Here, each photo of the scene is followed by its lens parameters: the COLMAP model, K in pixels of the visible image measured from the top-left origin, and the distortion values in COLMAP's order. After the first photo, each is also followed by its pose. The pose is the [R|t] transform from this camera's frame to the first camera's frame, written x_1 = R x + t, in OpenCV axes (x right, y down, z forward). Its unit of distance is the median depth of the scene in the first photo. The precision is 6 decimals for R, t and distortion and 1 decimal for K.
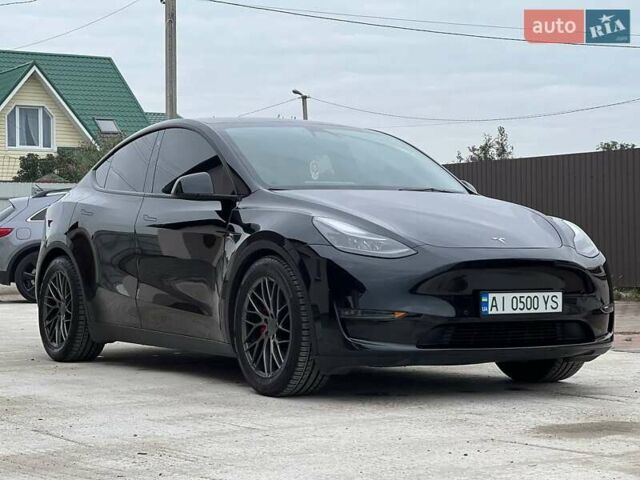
lens RADIAL K [[470.4, 0, 320.0], [0, 470.4, 240.0], [0, 0, 1]] dist [0.037803, -0.046079]
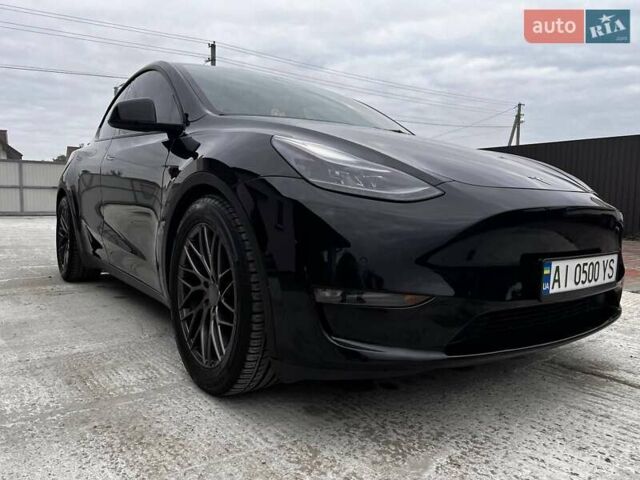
lens RADIAL K [[470.4, 0, 320.0], [0, 470.4, 240.0], [0, 0, 1]] dist [0.037803, -0.046079]
pose [[0.996462, 0.015506, 0.082603, -0.001107], [-0.025362, 0.992492, 0.119648, 0.015332], [-0.080128, -0.121320, 0.989374, 0.352744]]
